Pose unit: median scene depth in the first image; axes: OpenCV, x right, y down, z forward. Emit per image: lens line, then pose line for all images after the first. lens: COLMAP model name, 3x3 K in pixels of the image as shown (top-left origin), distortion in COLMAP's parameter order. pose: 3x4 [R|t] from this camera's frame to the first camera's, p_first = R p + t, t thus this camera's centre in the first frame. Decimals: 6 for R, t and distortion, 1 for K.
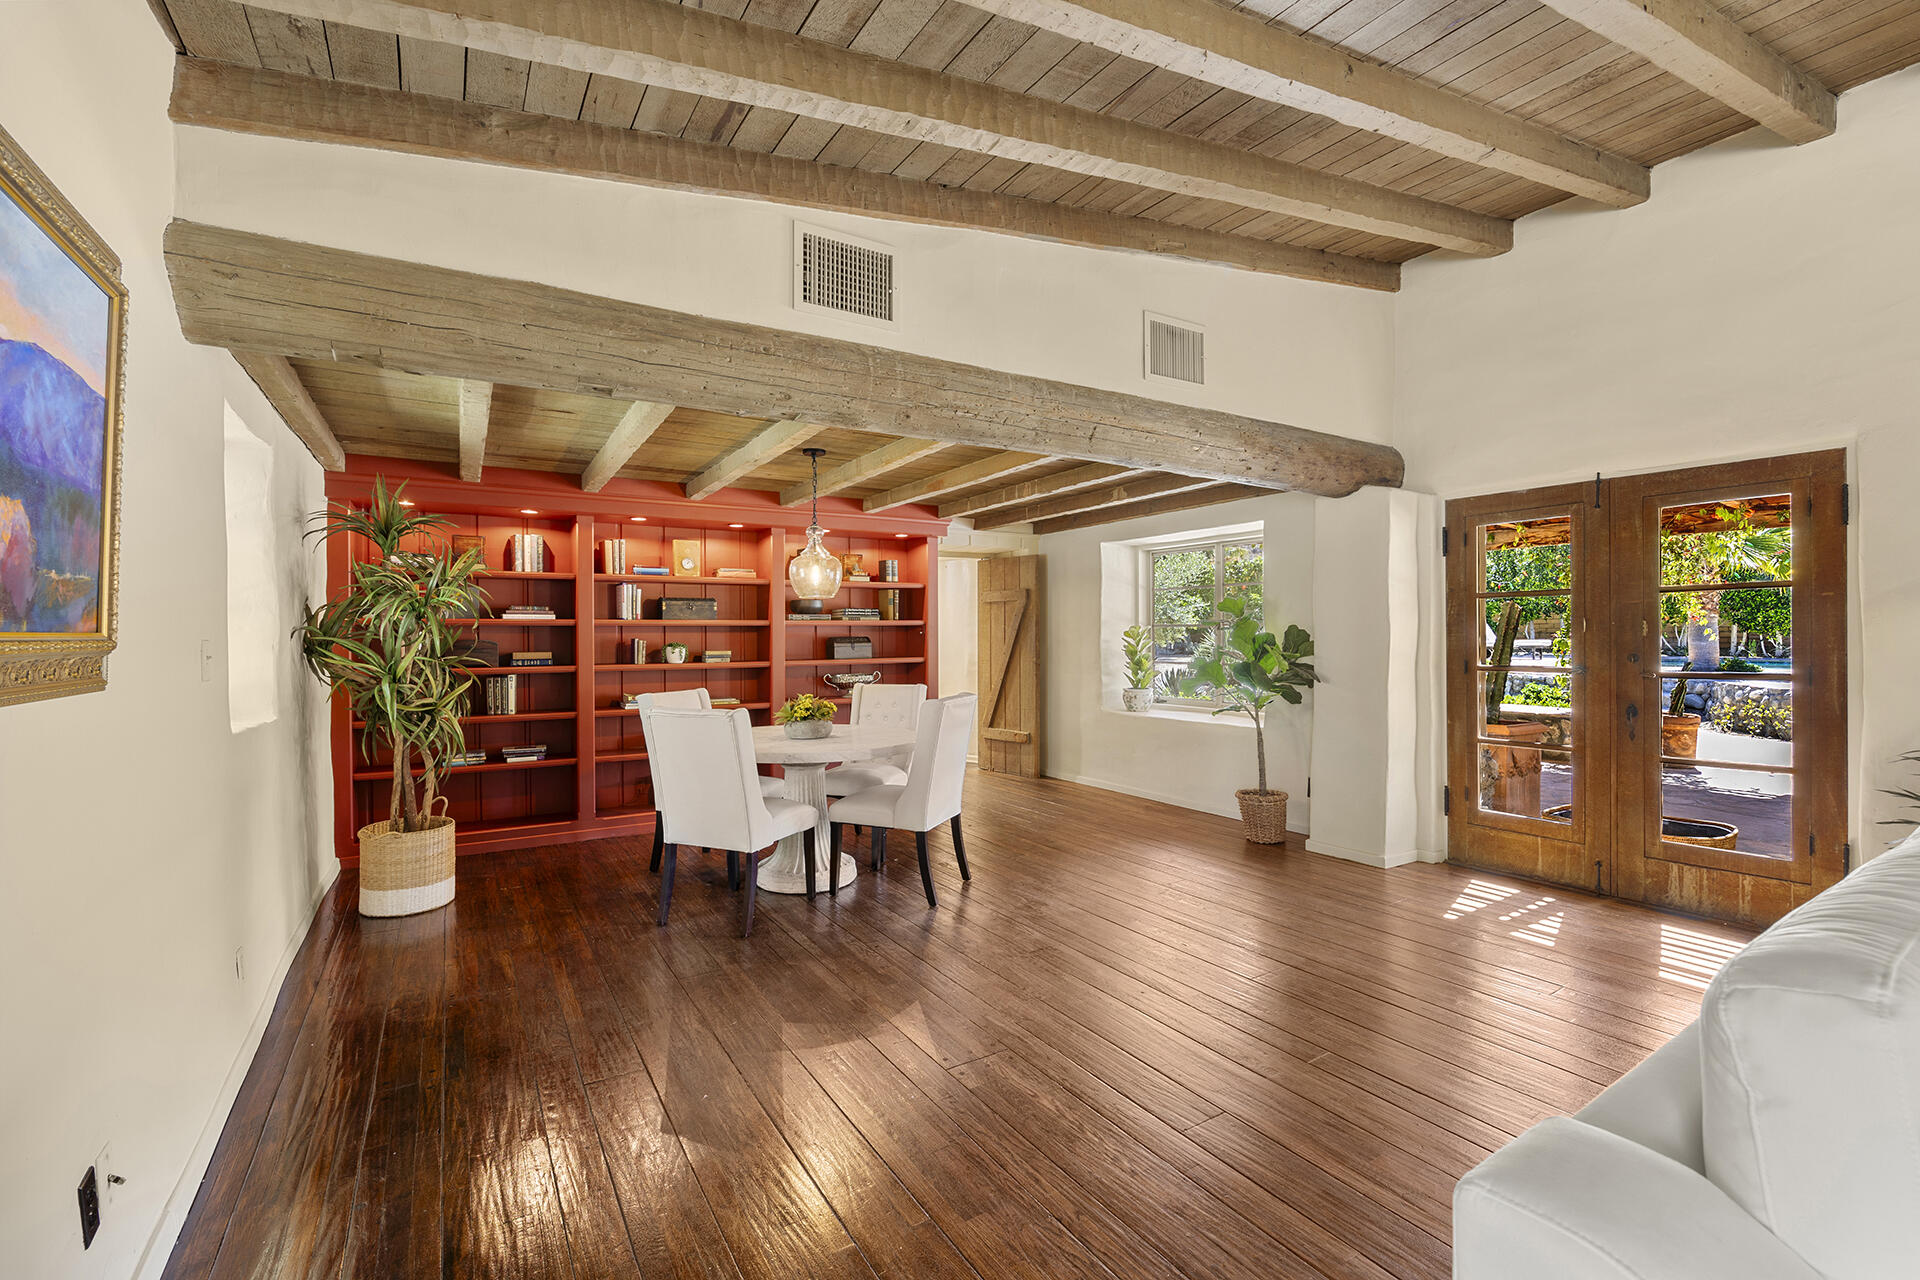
lens RADIAL K [[822.2, 0, 960.0], [0, 822.2, 640.0], [0, 0, 1]] dist [-0.014927, 0.000305]
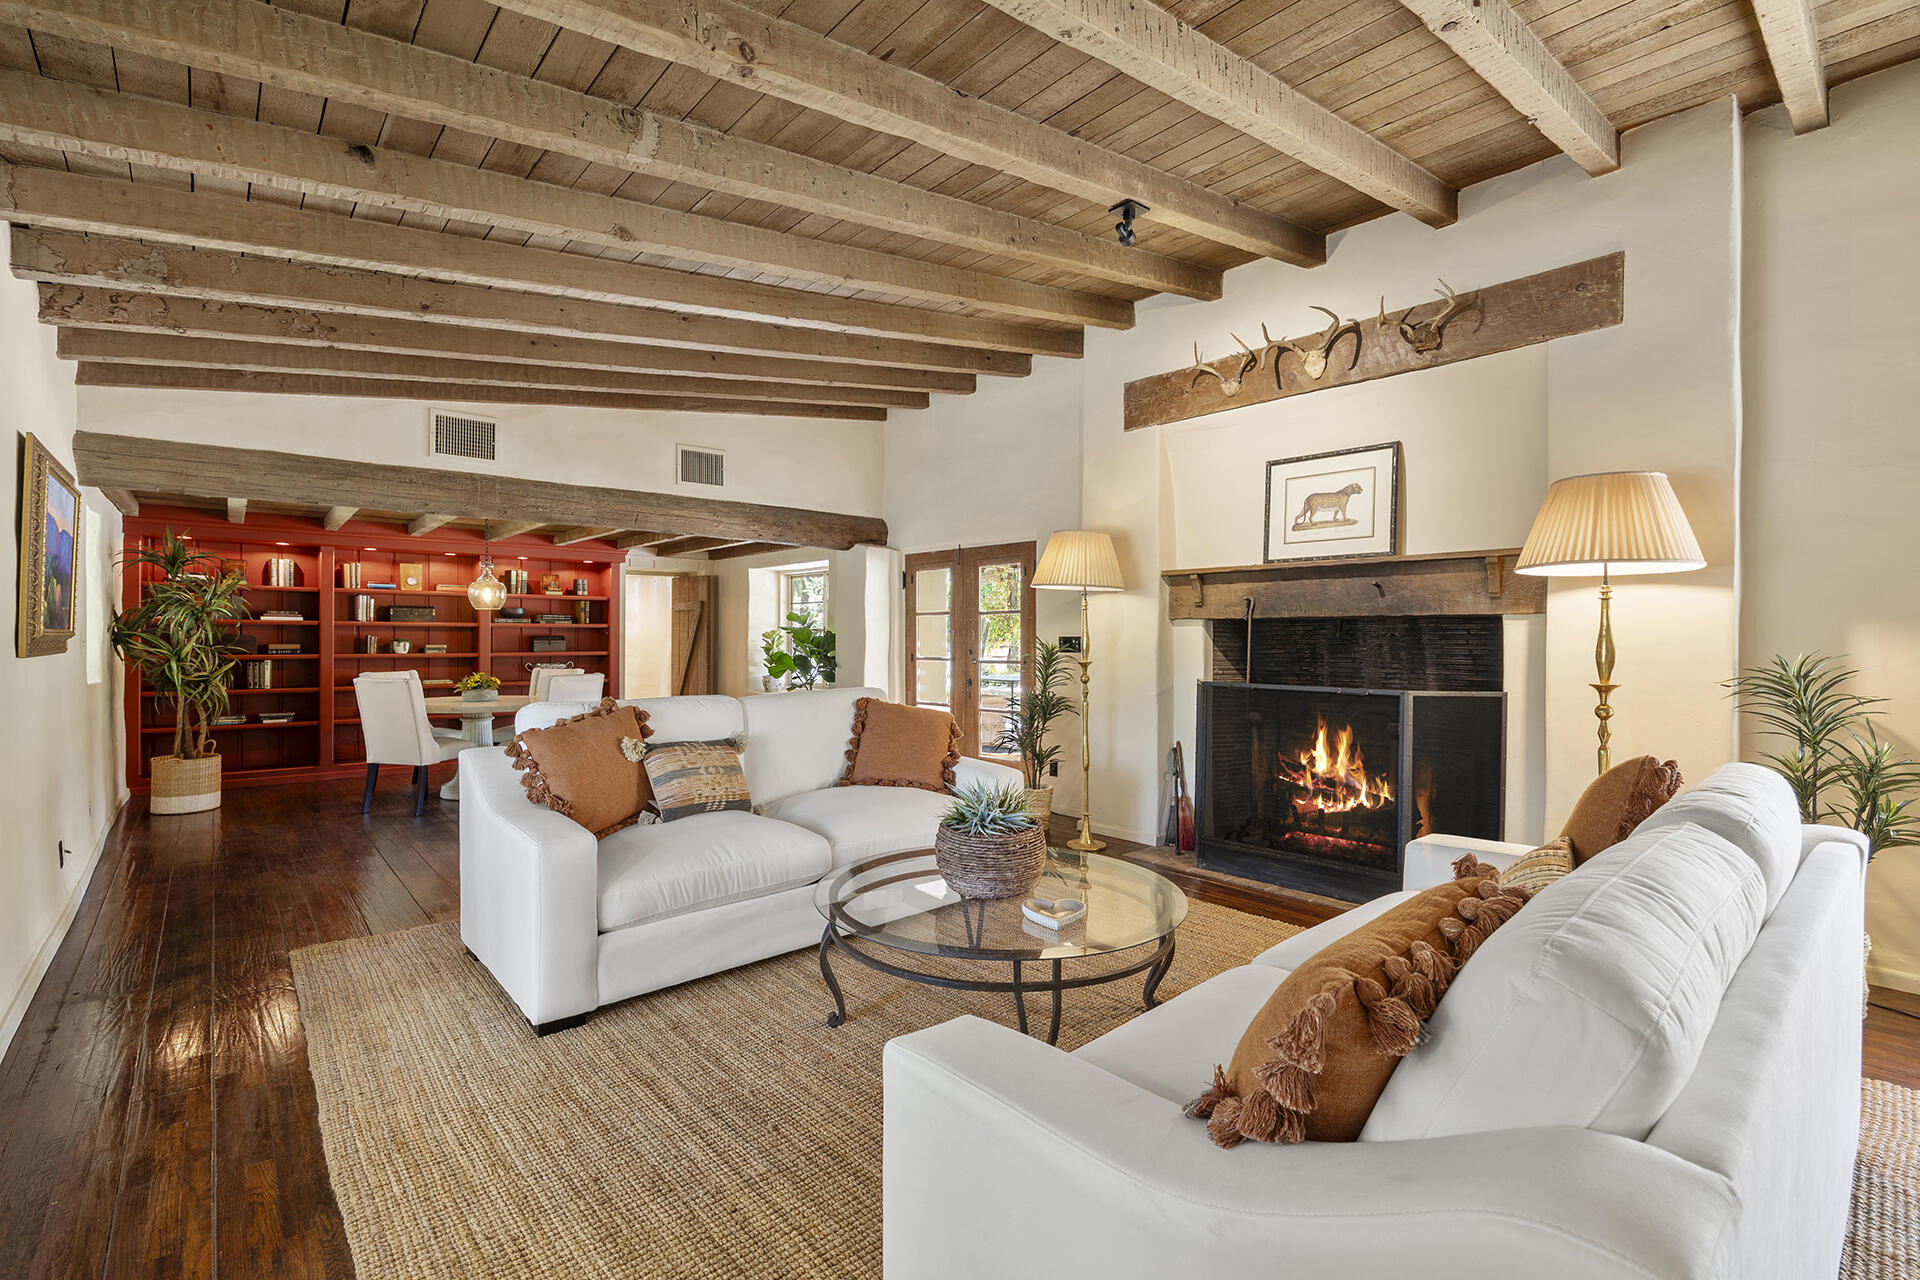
lens RADIAL K [[828.3, 0, 934.7], [0, 828.3, 640.8], [0, 0, 1]] dist [-0.016453, -0.000098]
pose [[0.986449, 0.009334, 0.163805, 0.340395], [-0.009096, 0.999956, -0.002201, 0.002505], [-0.163818, 0.000681, 0.986490, -0.556113]]
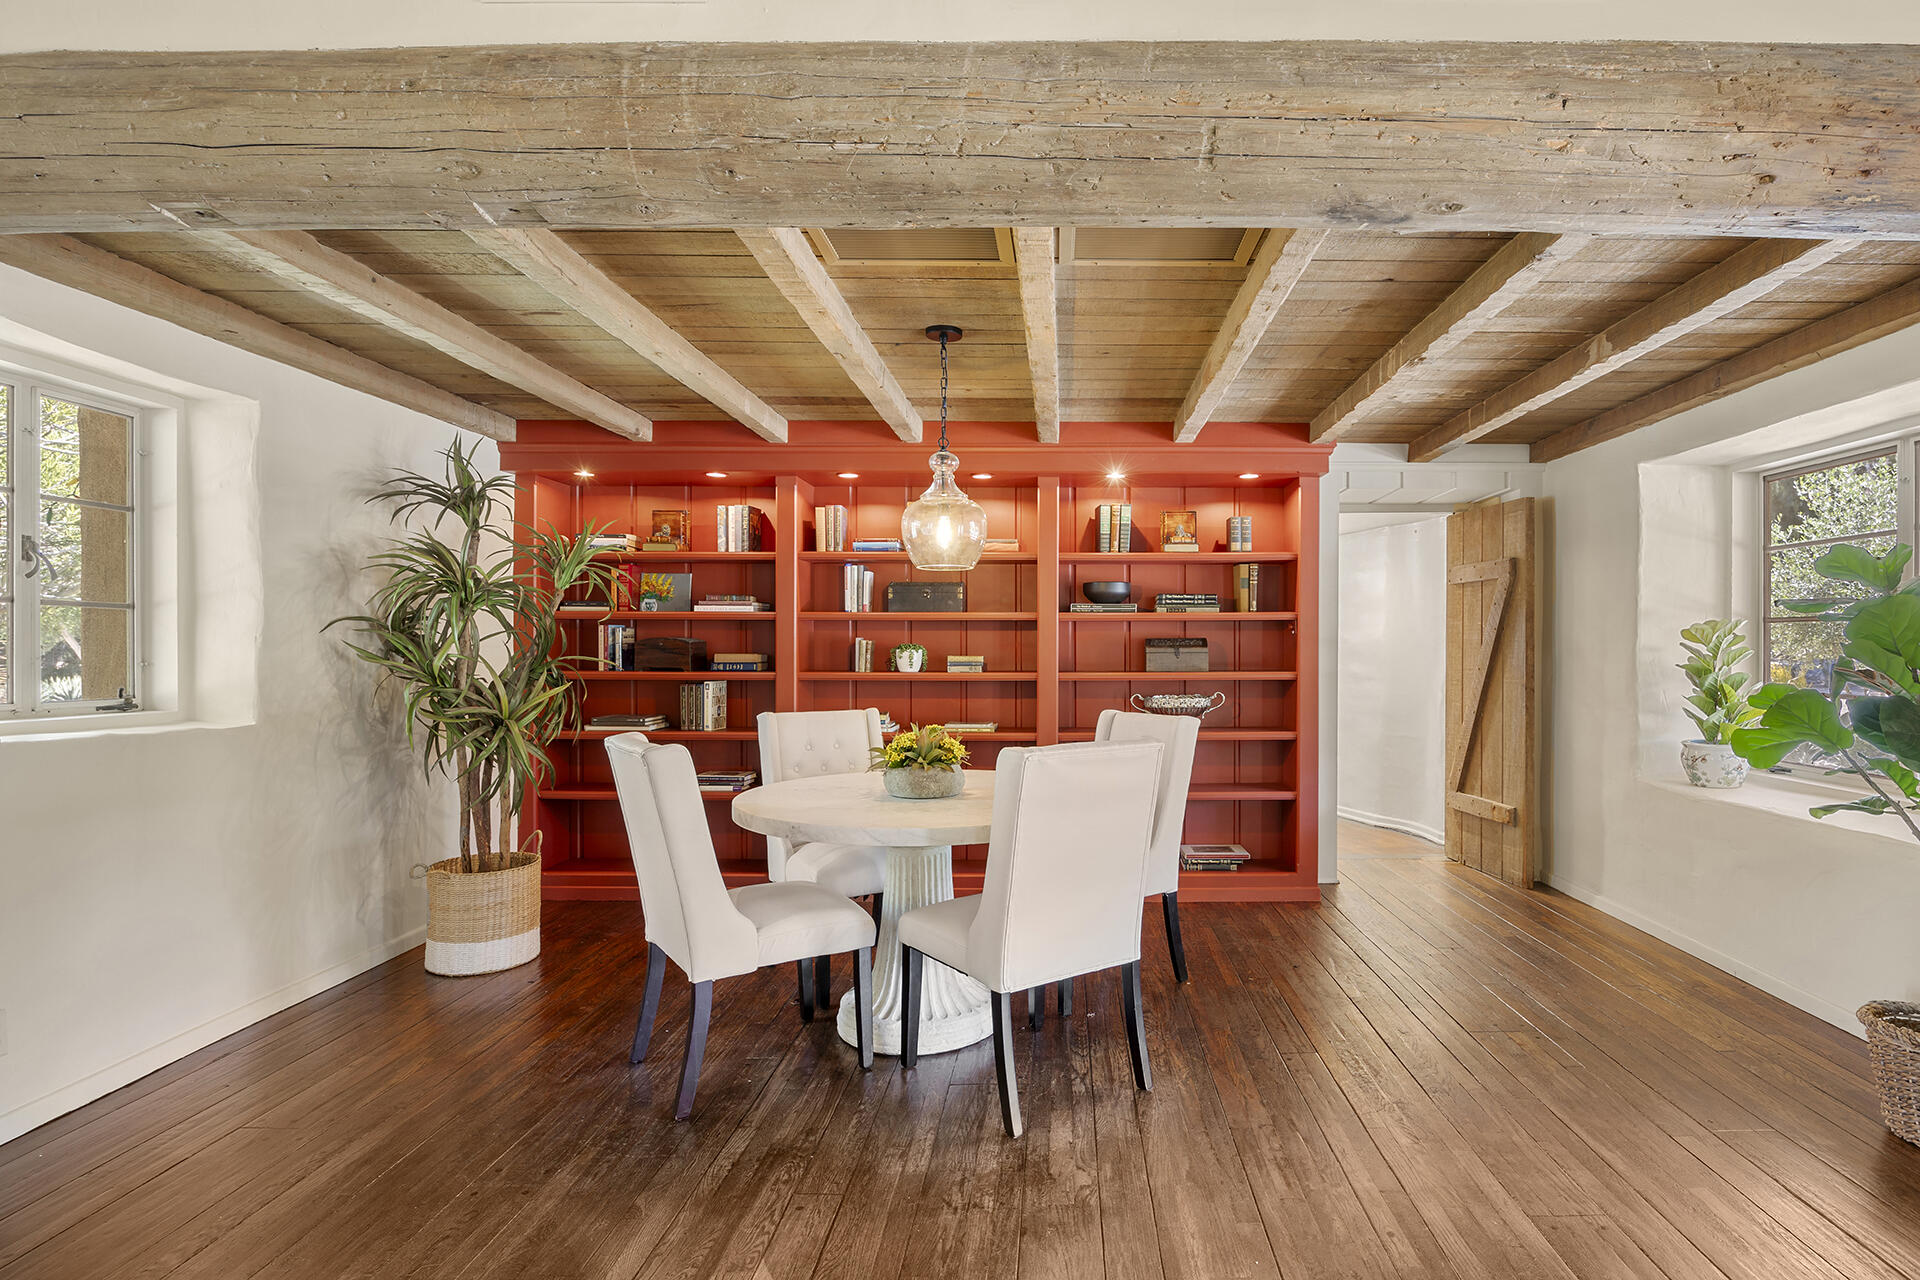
lens RADIAL K [[981.1, 0, 1065.9], [0, 981.1, 646.8], [0, 0, 1]] dist [-0.013528, 0.000187]
pose [[0.854016, 0.008459, -0.520179, 0.248076], [-0.010345, 0.999946, -0.000724, 0.005882], [0.520145, 0.005999, 0.854057, 0.364310]]
